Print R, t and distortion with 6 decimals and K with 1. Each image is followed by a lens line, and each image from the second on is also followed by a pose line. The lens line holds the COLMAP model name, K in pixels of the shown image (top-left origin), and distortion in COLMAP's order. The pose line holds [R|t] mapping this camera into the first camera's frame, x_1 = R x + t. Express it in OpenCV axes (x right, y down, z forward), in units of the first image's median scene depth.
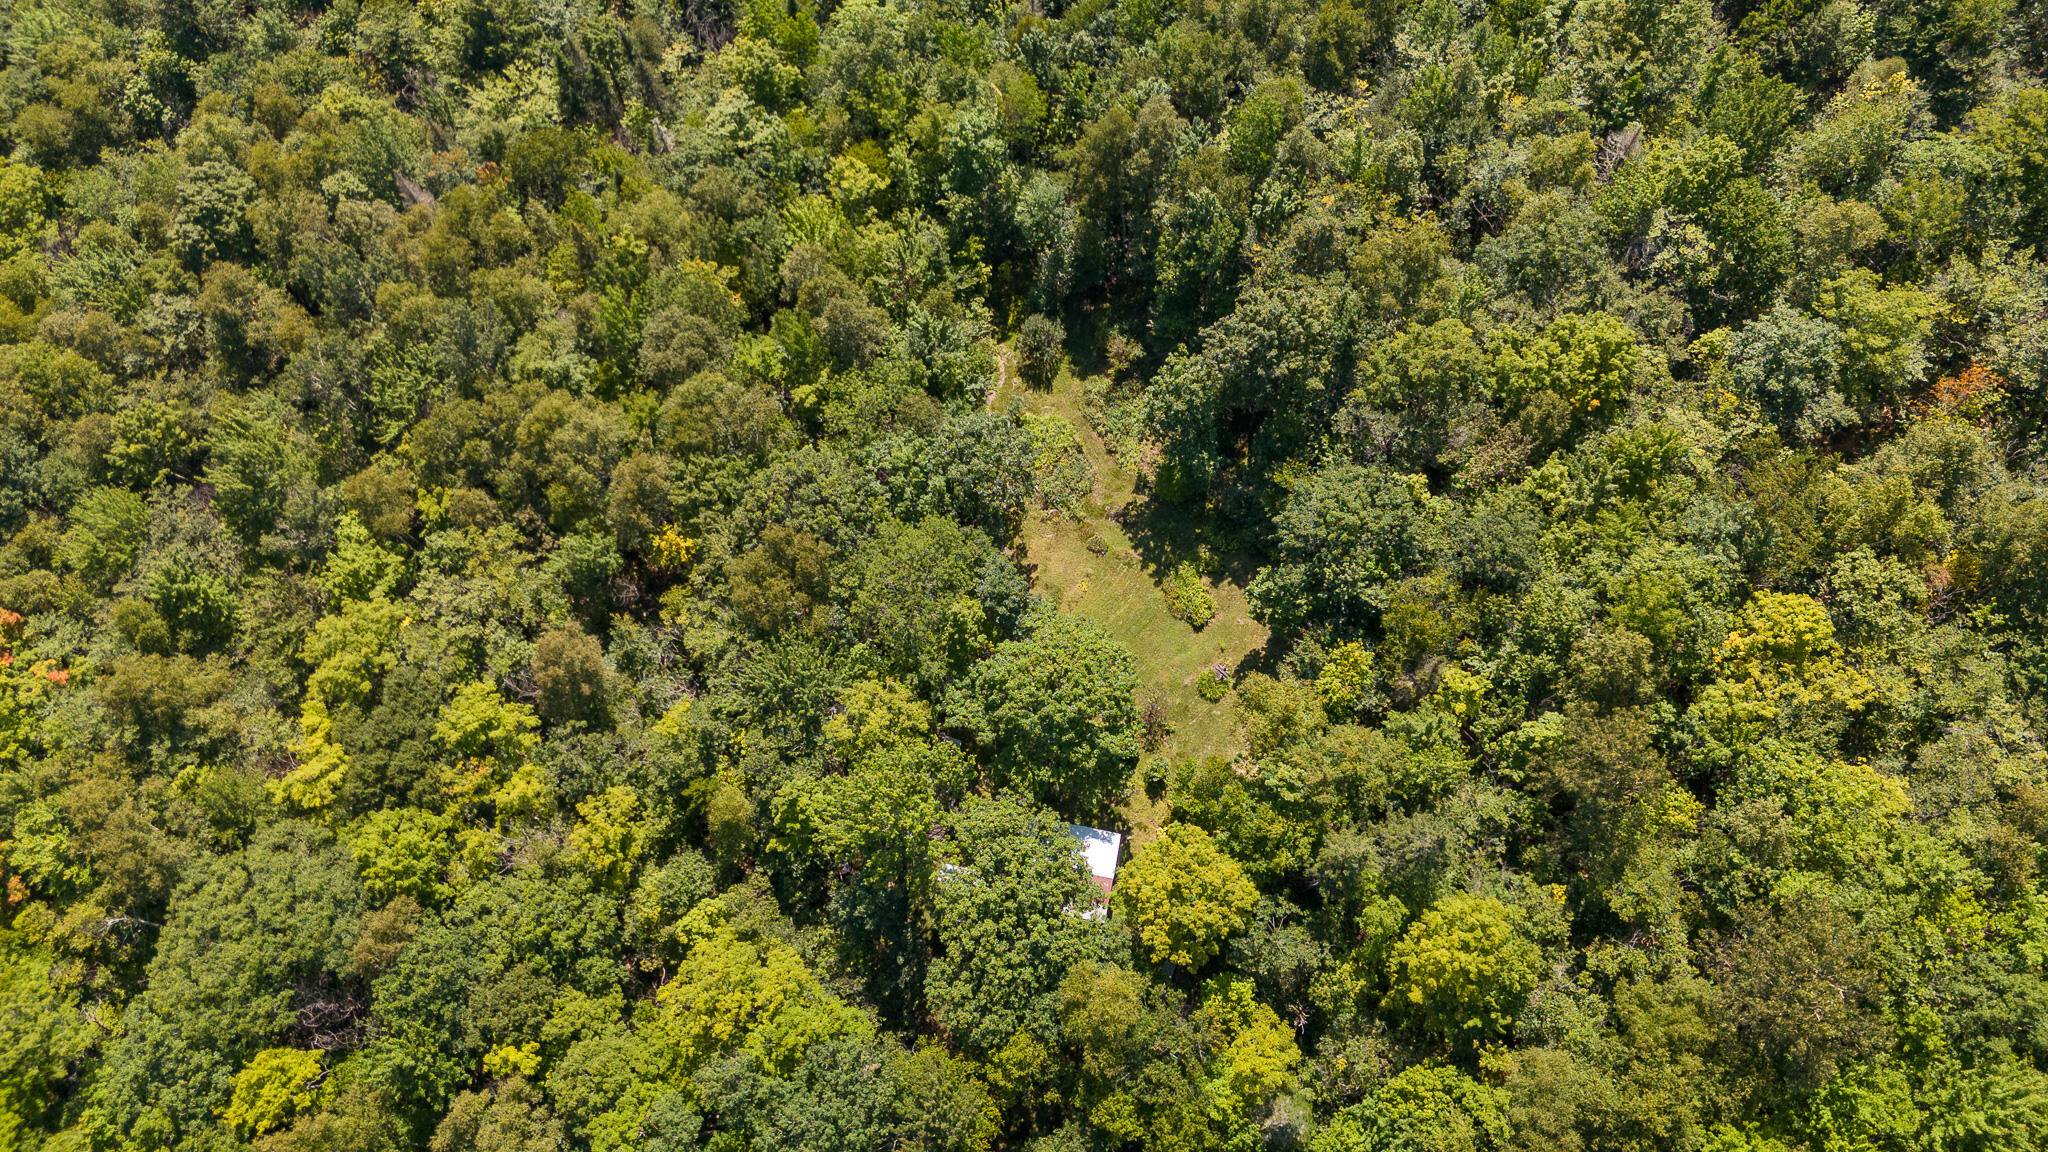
lens RADIAL K [[1422.9, 0, 1019.6], [0, 1422.9, 577.3], [0, 0, 1]] dist [0.066519, -0.063835]
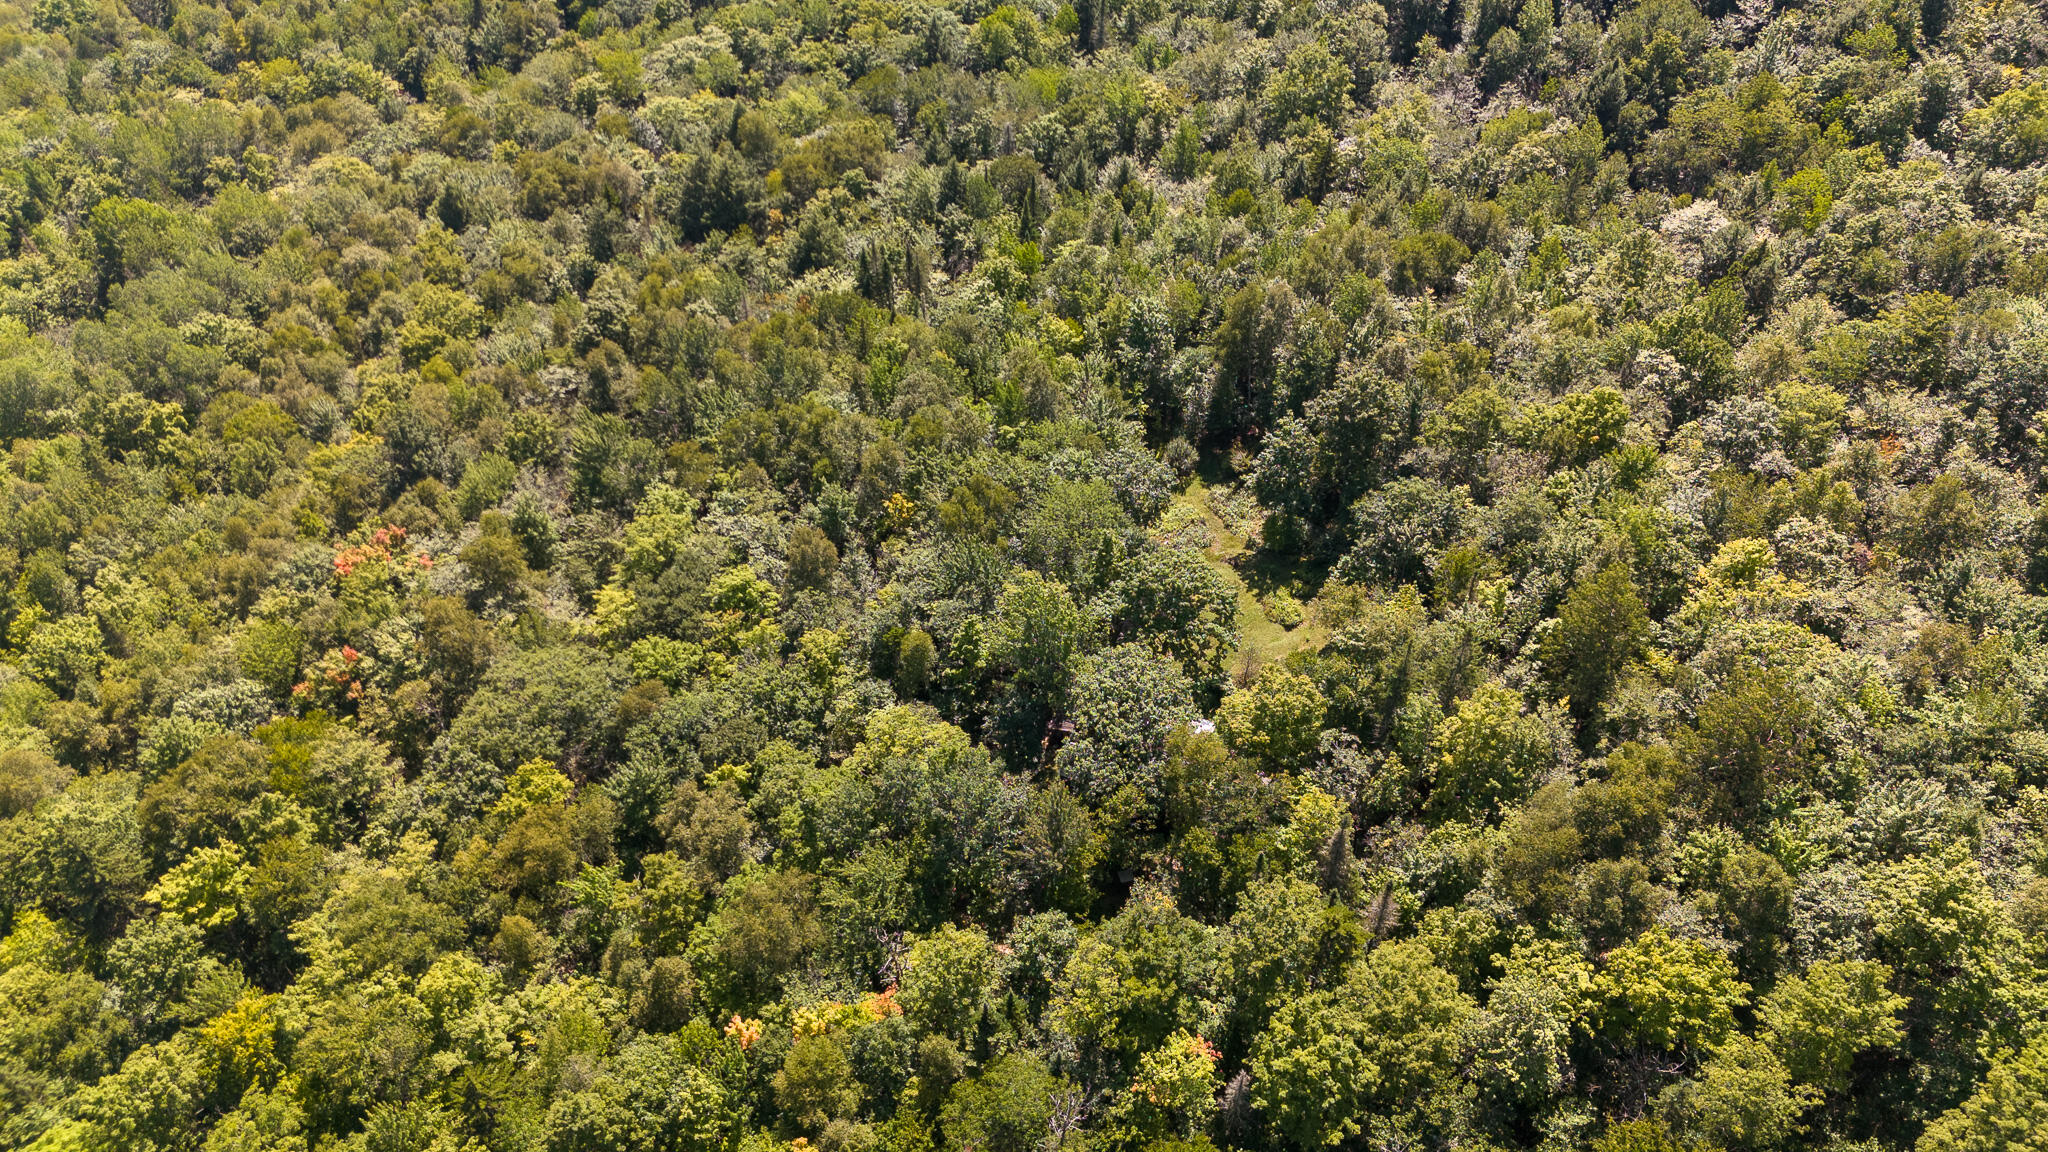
lens RADIAL K [[1422.9, 0, 1019.6], [0, 1422.9, 577.3], [0, 0, 1]] dist [0.066519, -0.063835]
pose [[0.989977, 0.105977, -0.093350, 0.002592], [-0.134980, 0.904446, -0.404670, 0.547120], [0.041544, 0.413214, 0.909686, -0.177901]]
